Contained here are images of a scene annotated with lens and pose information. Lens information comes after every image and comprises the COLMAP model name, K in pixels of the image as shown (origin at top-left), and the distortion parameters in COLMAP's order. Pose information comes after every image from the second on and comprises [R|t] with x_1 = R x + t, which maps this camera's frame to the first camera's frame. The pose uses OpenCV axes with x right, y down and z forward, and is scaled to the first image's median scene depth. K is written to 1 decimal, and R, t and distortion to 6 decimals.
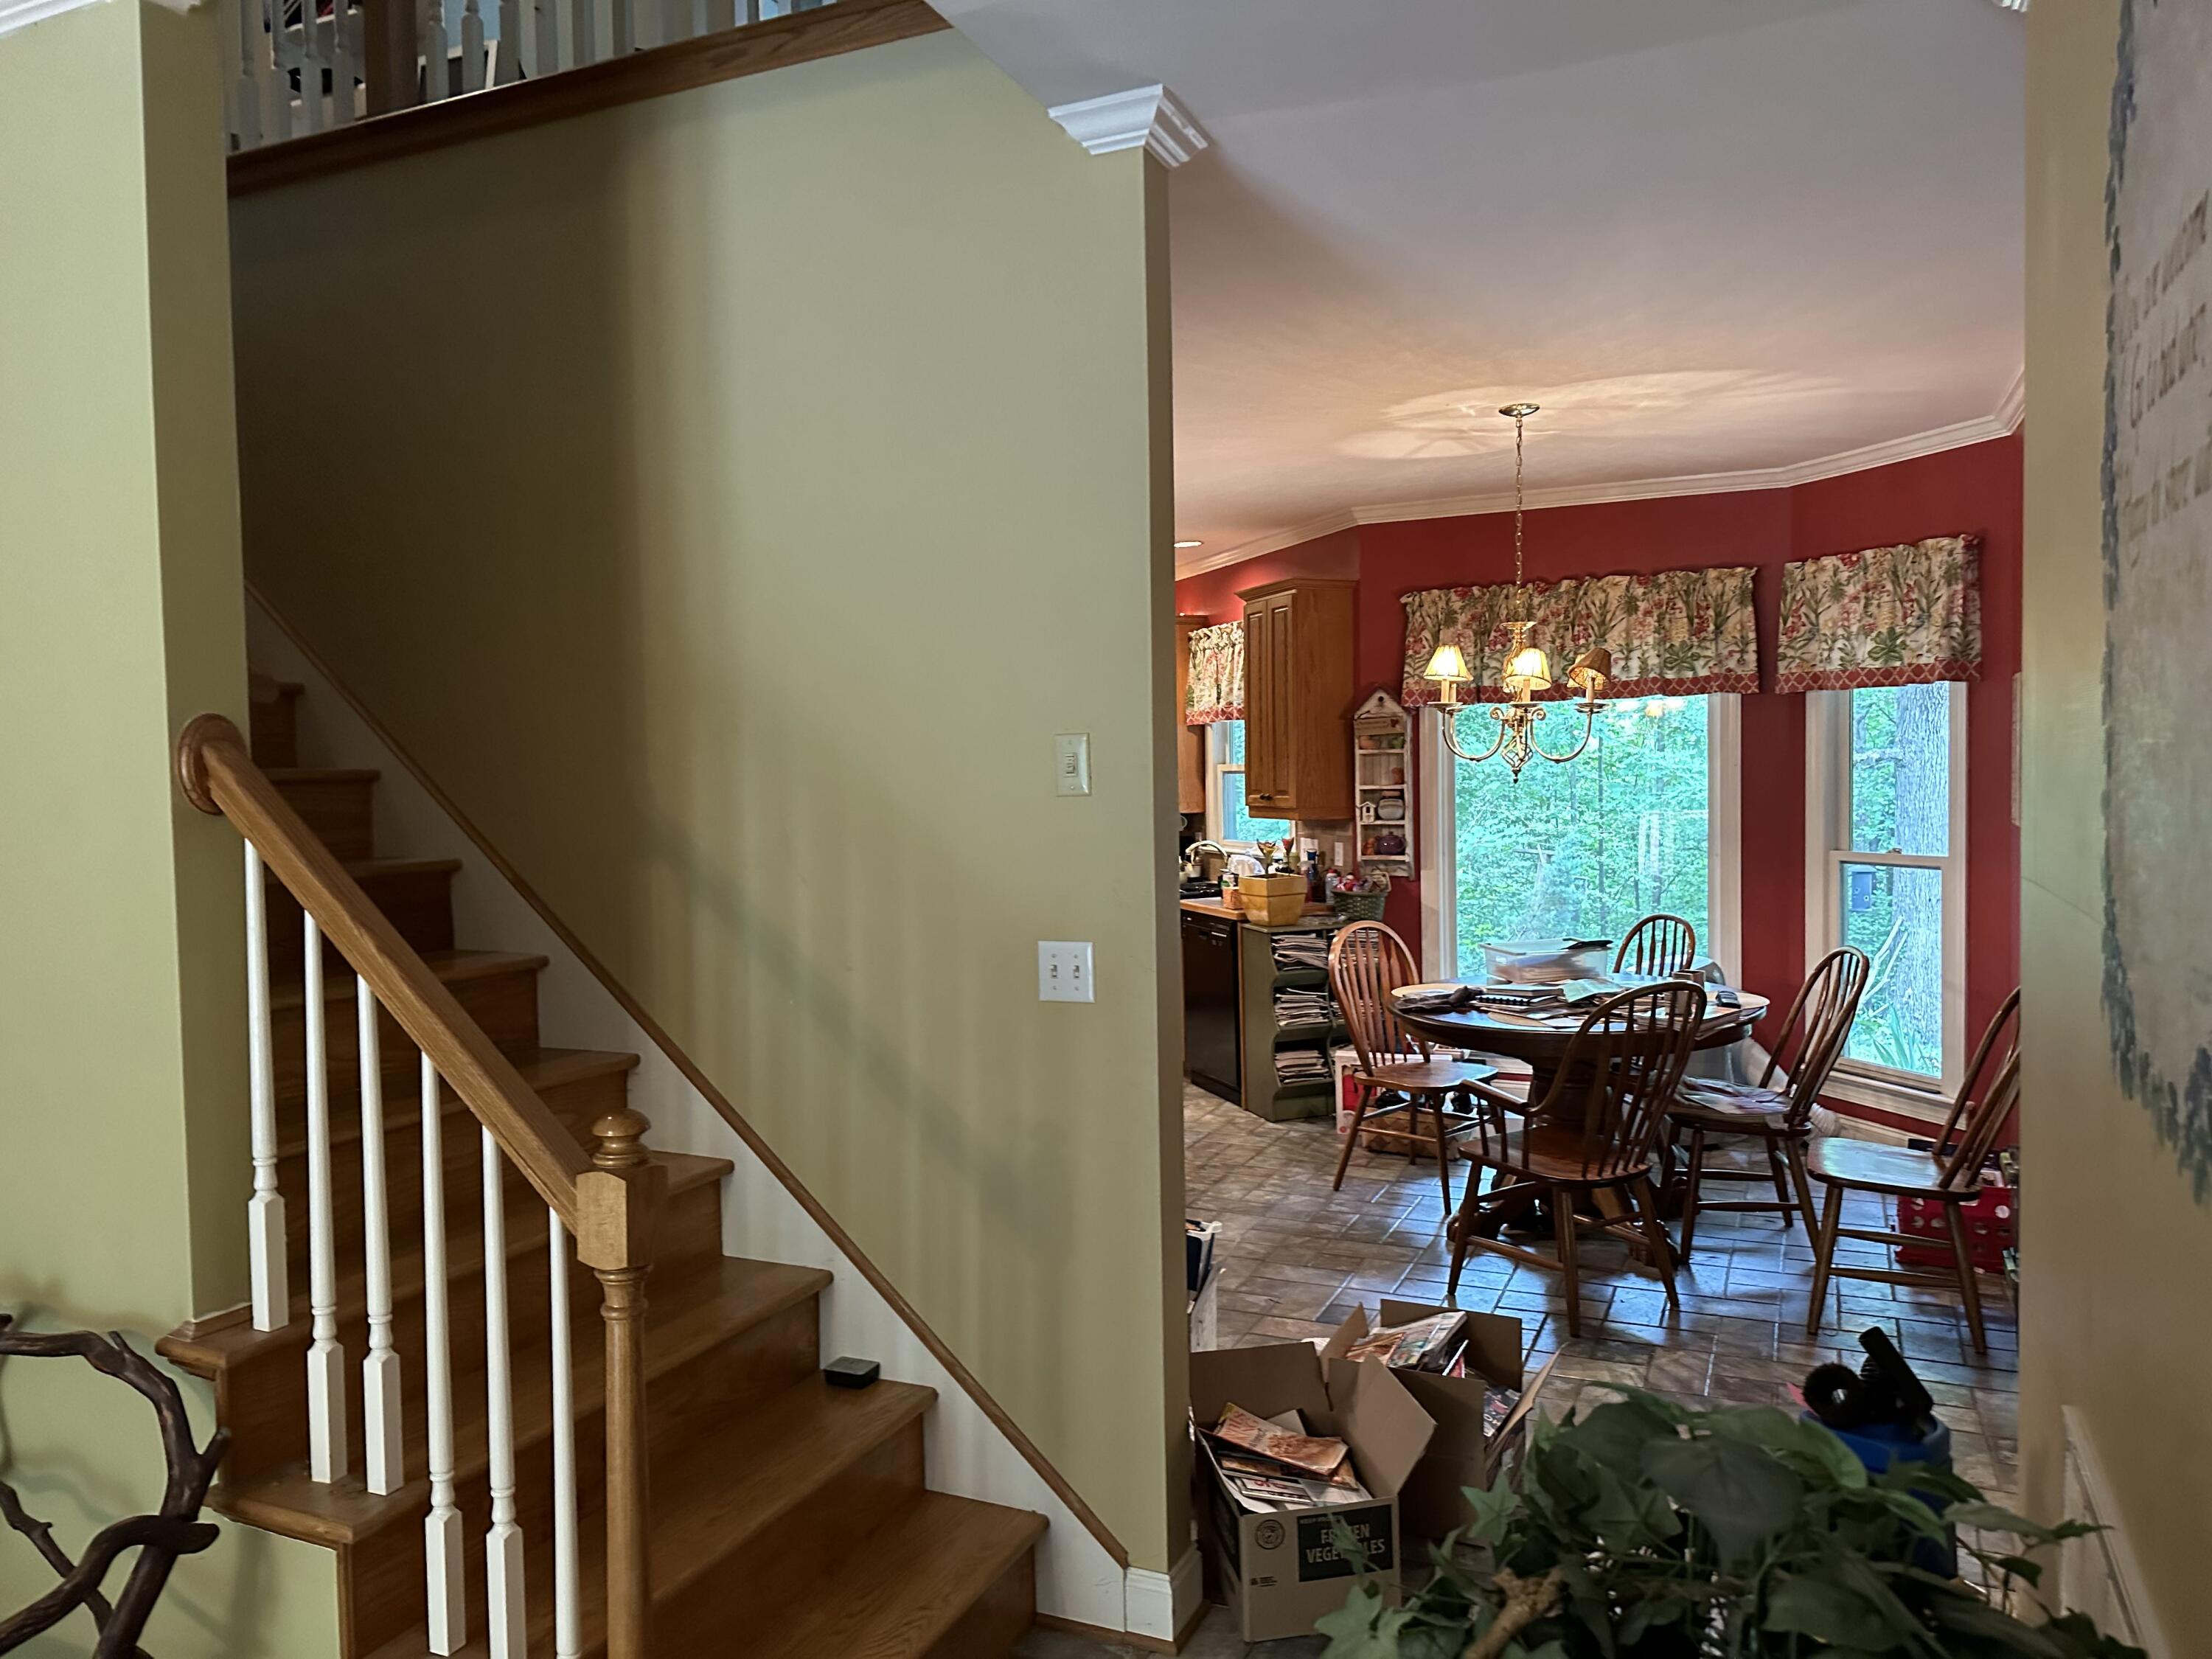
lens RADIAL K [[1509.2, 0, 1115.2], [0, 1509.2, 806.4], [0, 0, 1]] dist [0.085332, -0.123198]
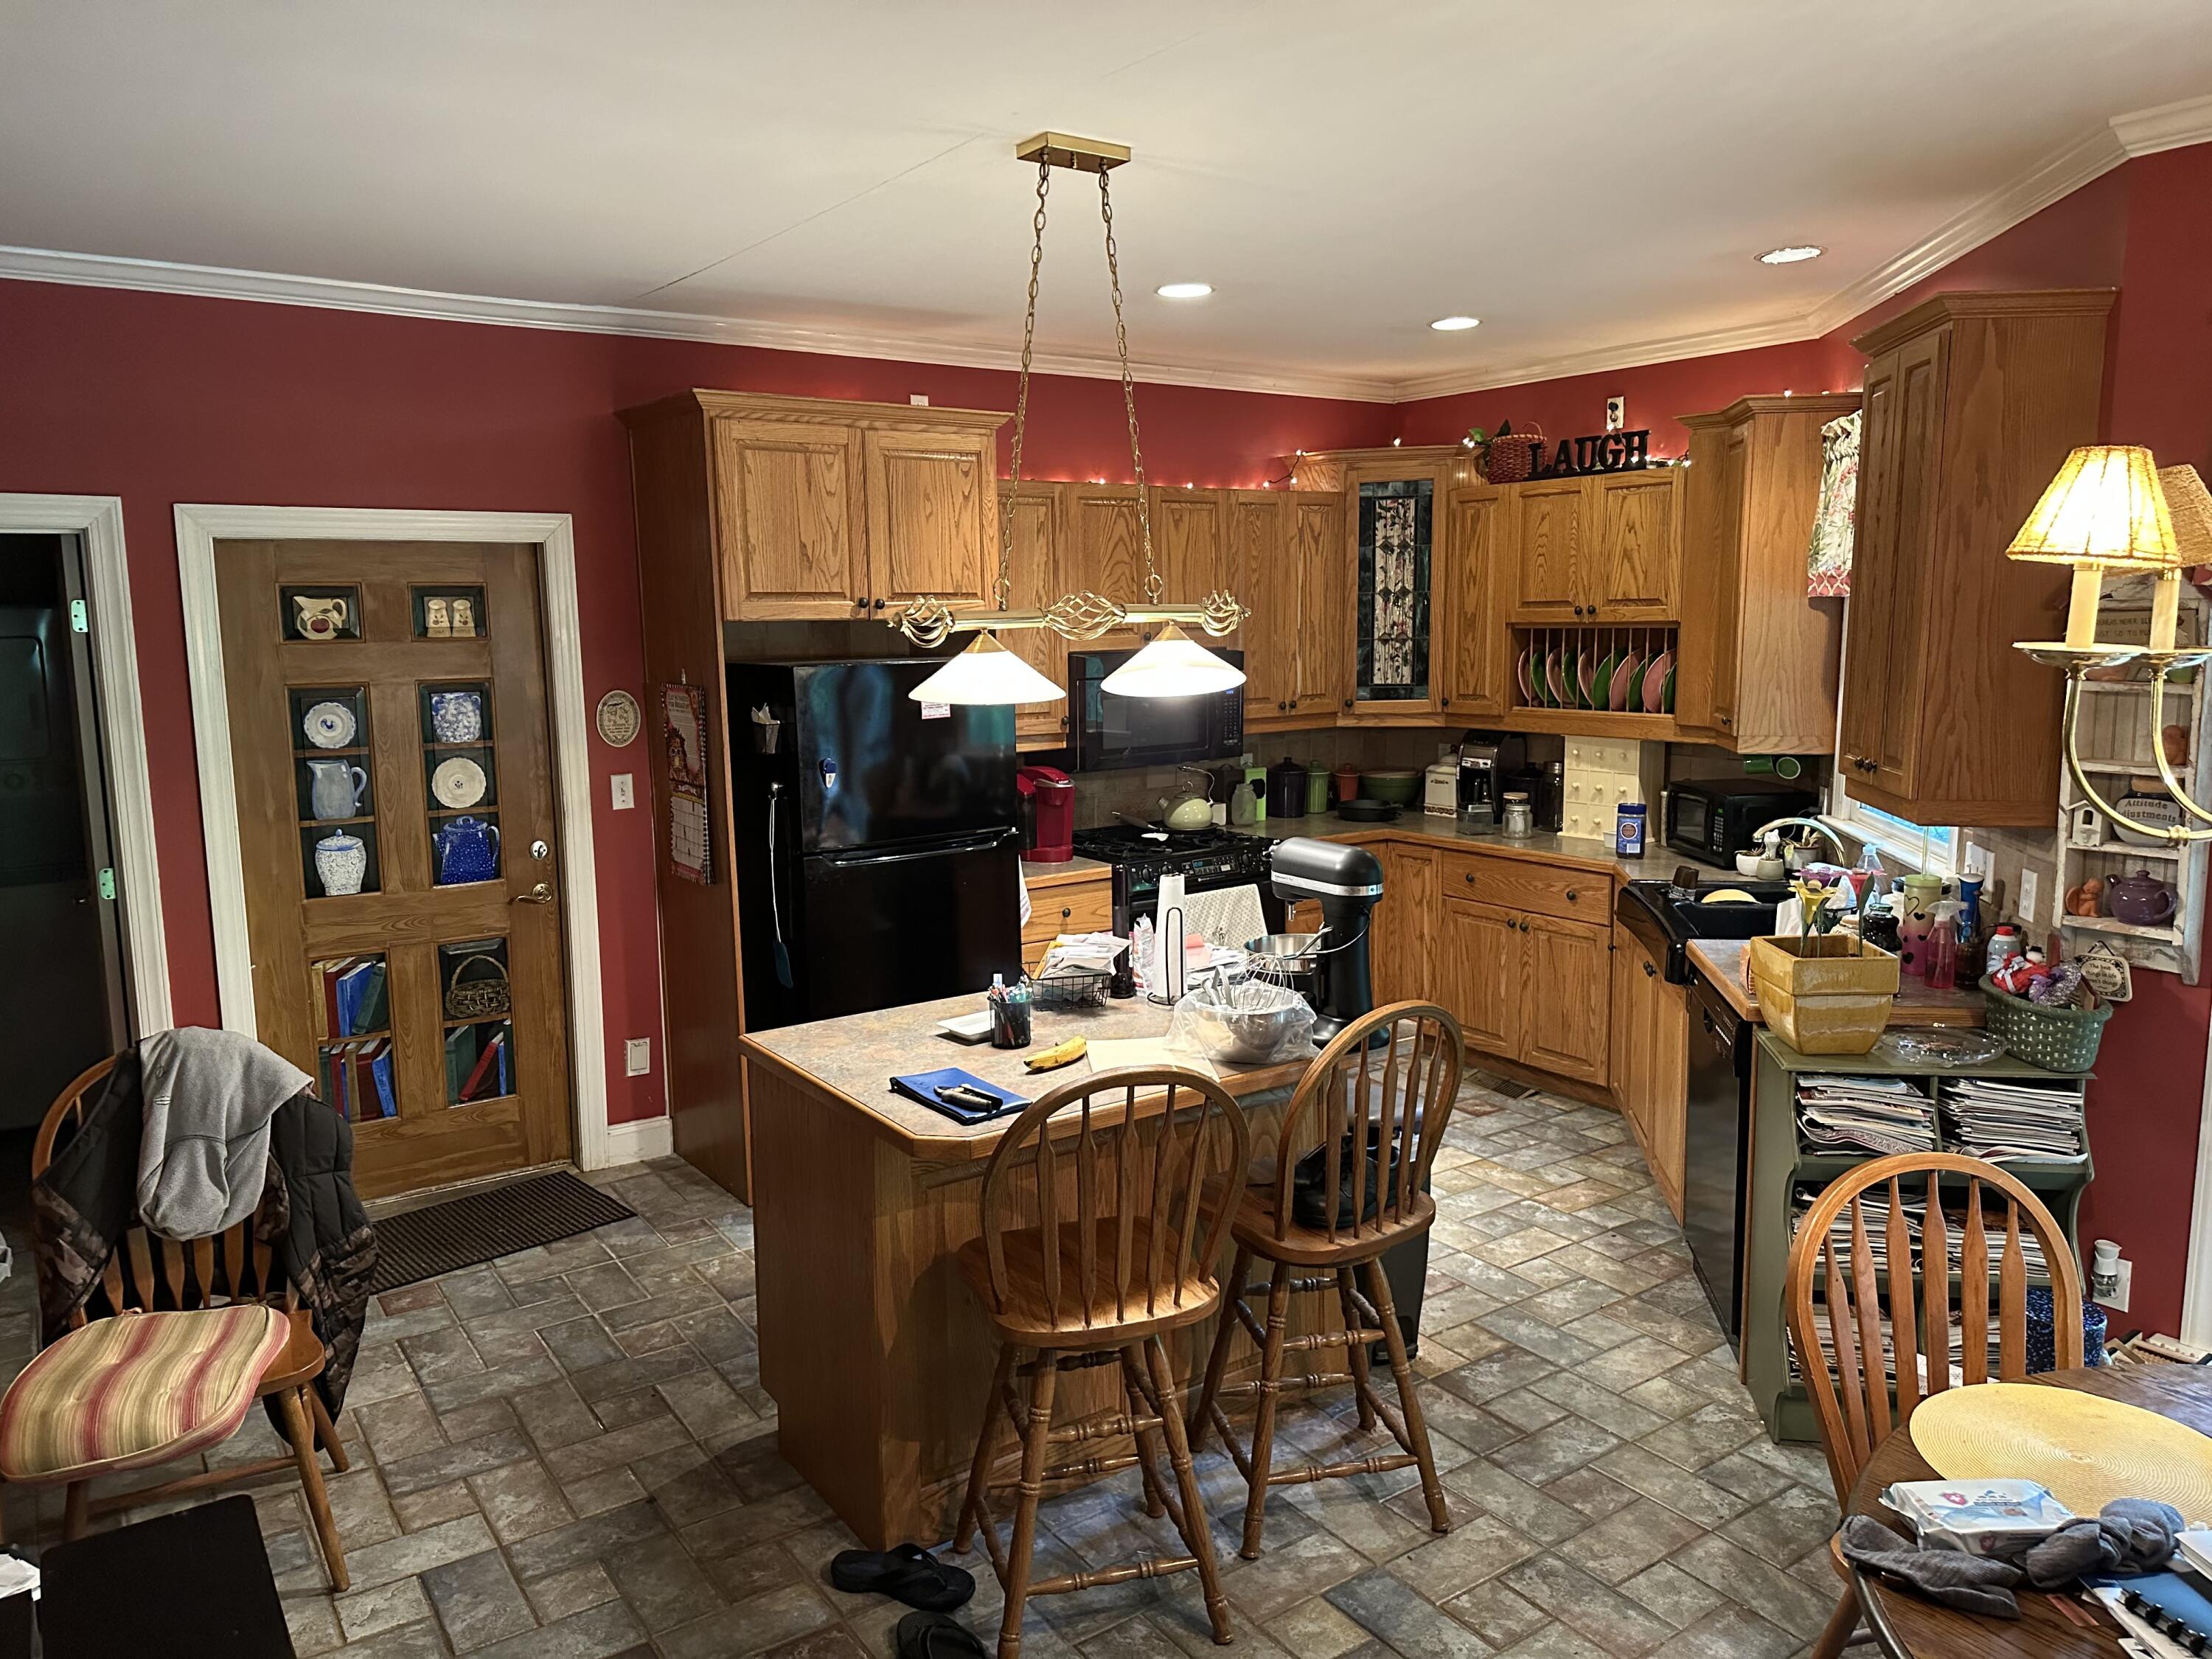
lens RADIAL K [[1545.6, 0, 1107.1], [0, 1545.6, 840.4], [0, 0, 1]] dist [0.139348, -0.177721]
pose [[0.859976, 0.085397, -0.503139, 0.153630], [-0.017182, 0.990186, 0.138694, -0.050668], [0.510045, -0.110629, 0.853003, 0.450593]]
